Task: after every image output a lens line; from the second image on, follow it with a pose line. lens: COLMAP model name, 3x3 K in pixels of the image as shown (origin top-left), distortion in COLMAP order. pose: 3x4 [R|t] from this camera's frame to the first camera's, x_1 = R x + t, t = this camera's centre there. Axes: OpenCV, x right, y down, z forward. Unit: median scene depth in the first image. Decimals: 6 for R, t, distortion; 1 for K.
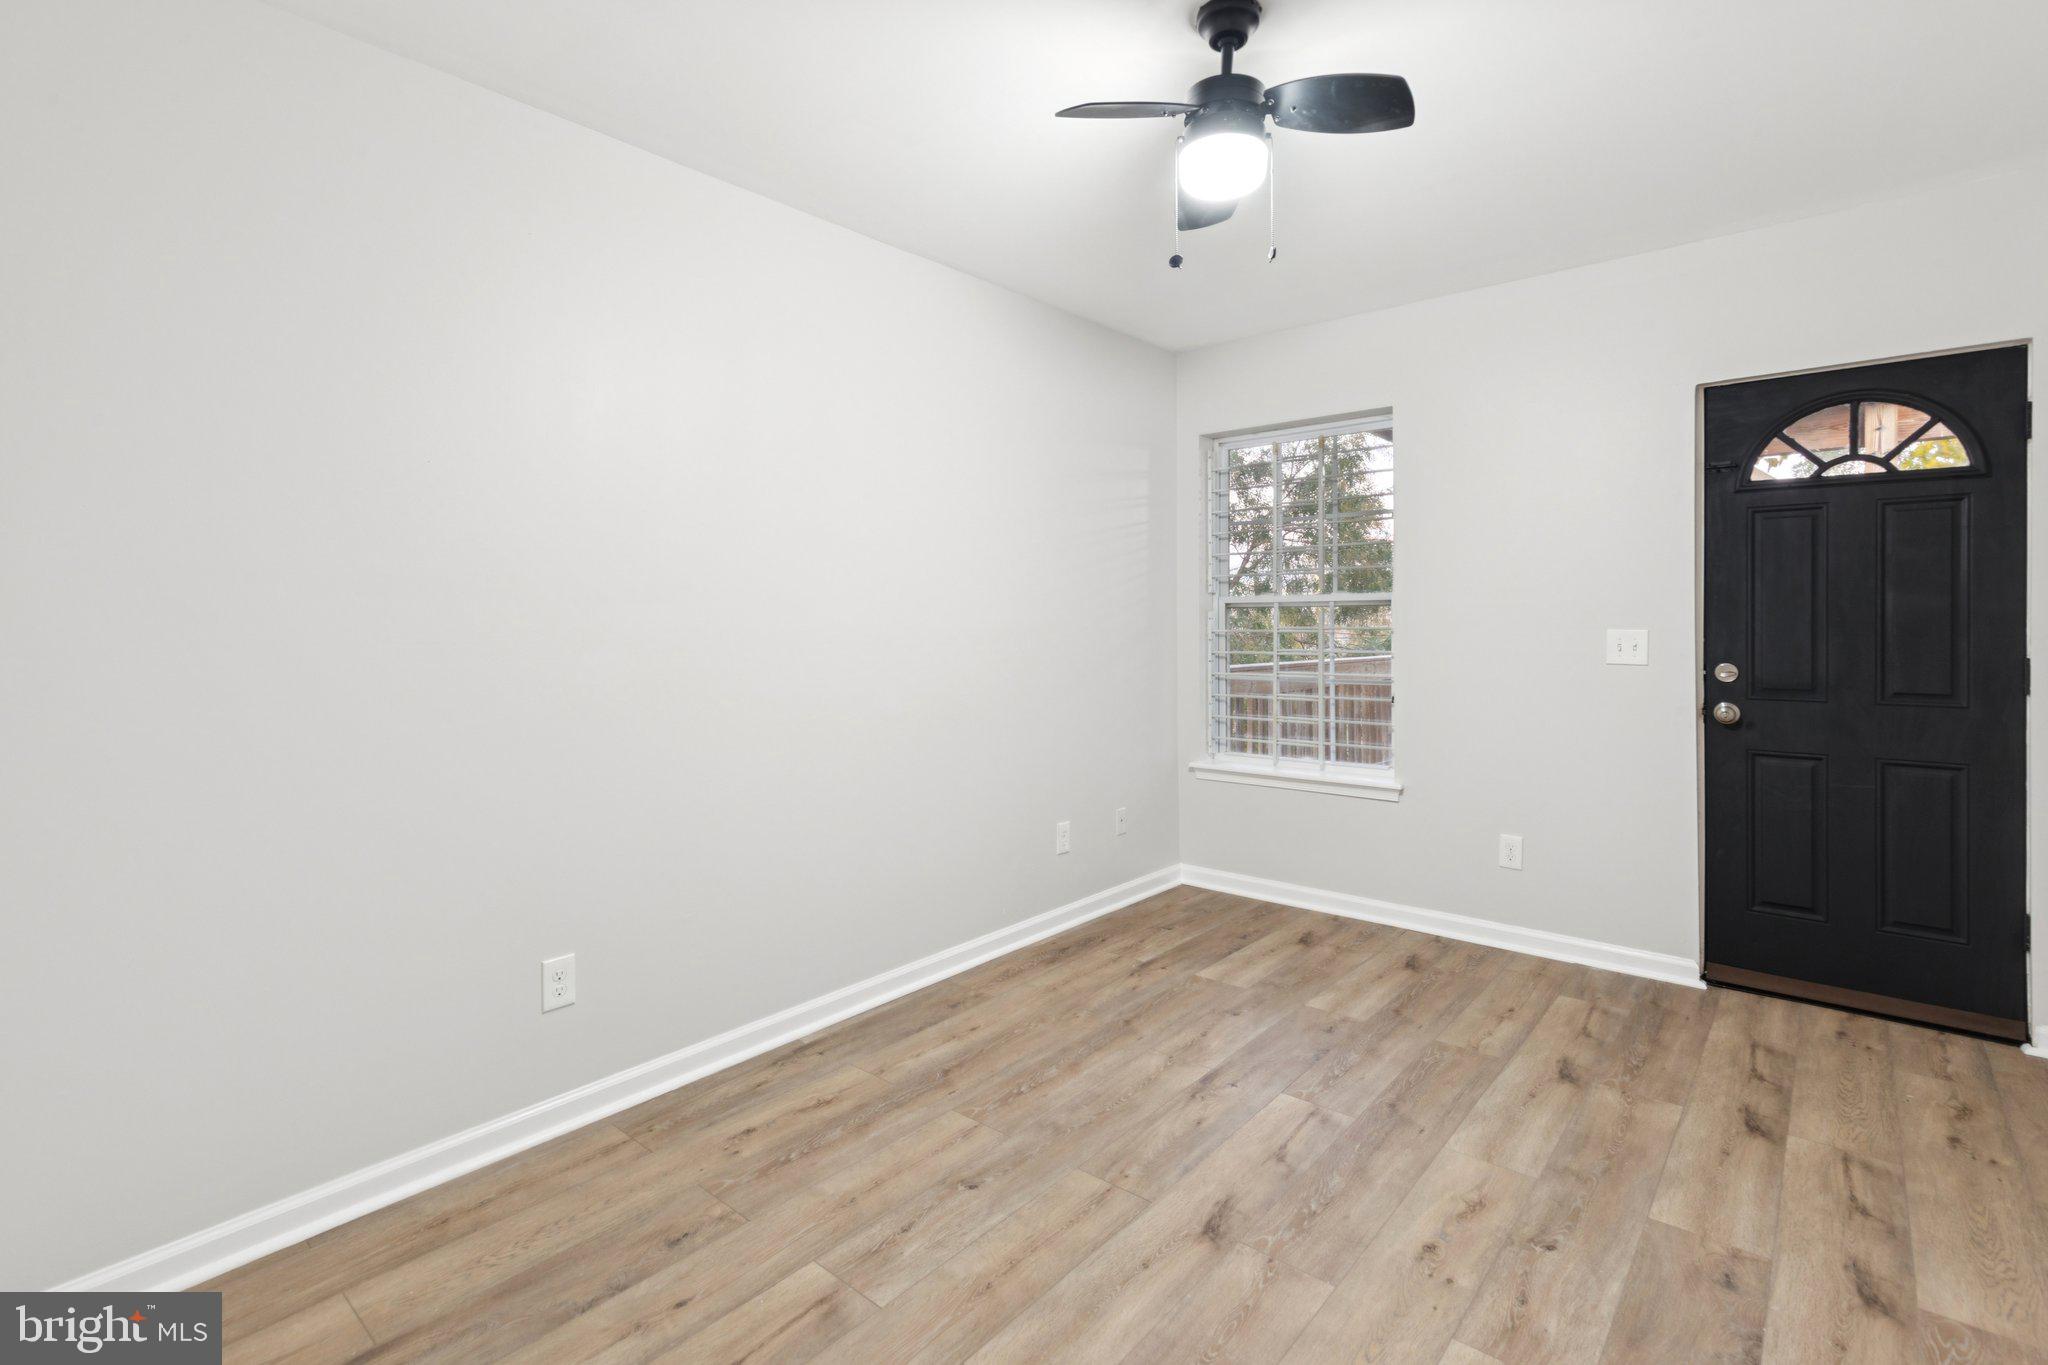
lens RADIAL K [[954.2, 0, 1015.5], [0, 954.2, 630.3], [0, 0, 1]] dist [0.013640, -0.004245]
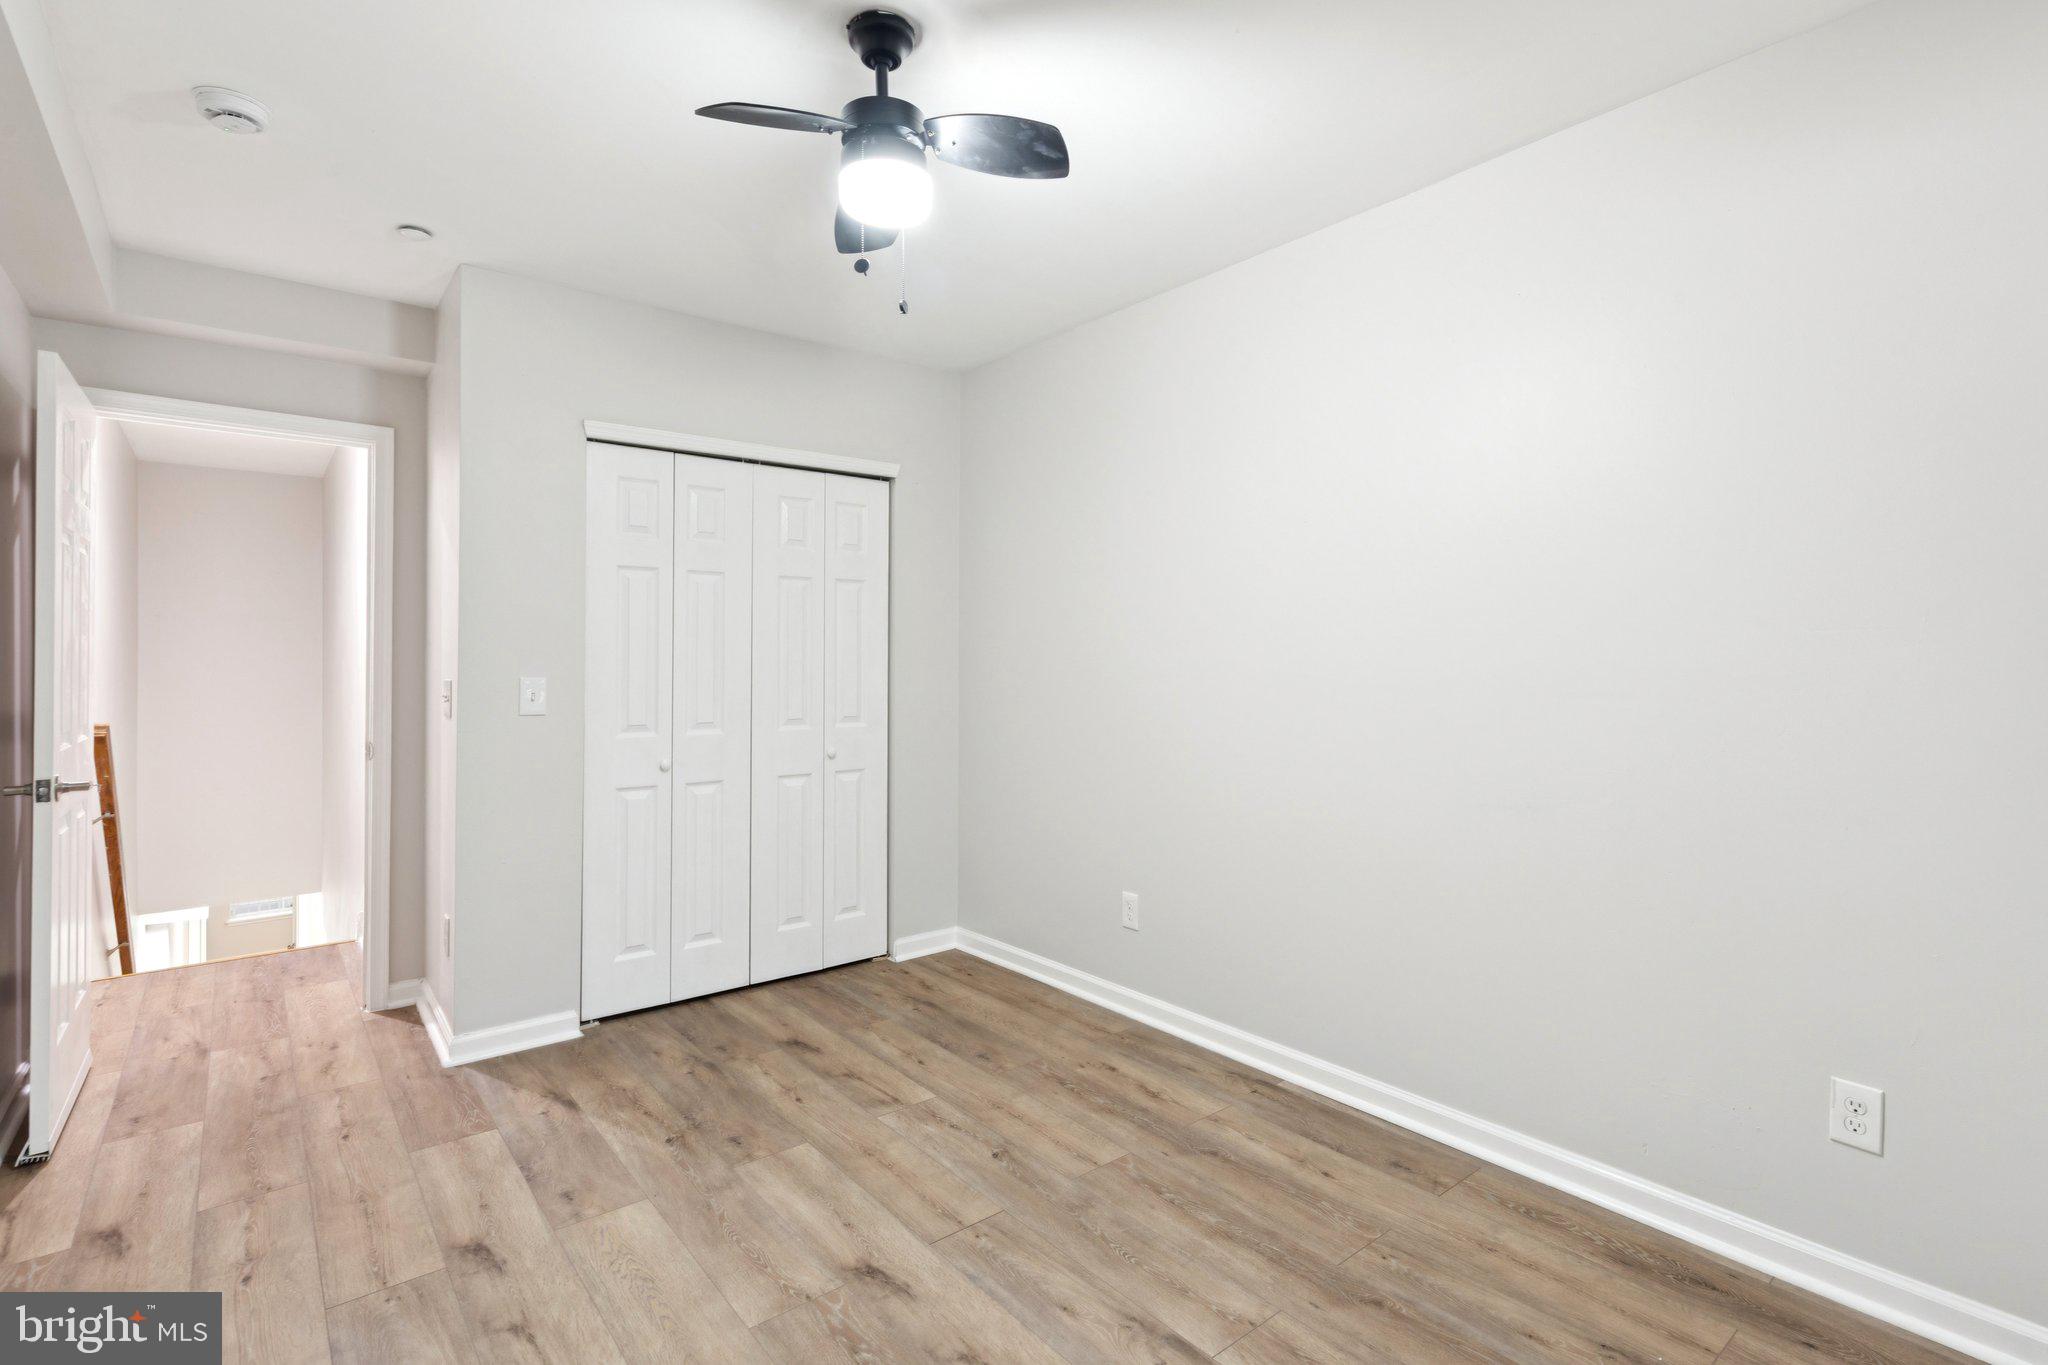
lens RADIAL K [[954.2, 0, 1023.7], [0, 954.2, 669.6], [0, 0, 1]] dist [0.013640, -0.004245]
pose [[-0.164630, 0.021504, -0.986121, 0.957420], [-0.003011, 0.999747, 0.022303, -0.020829], [0.986351, 0.006641, -0.164523, 1.097058]]
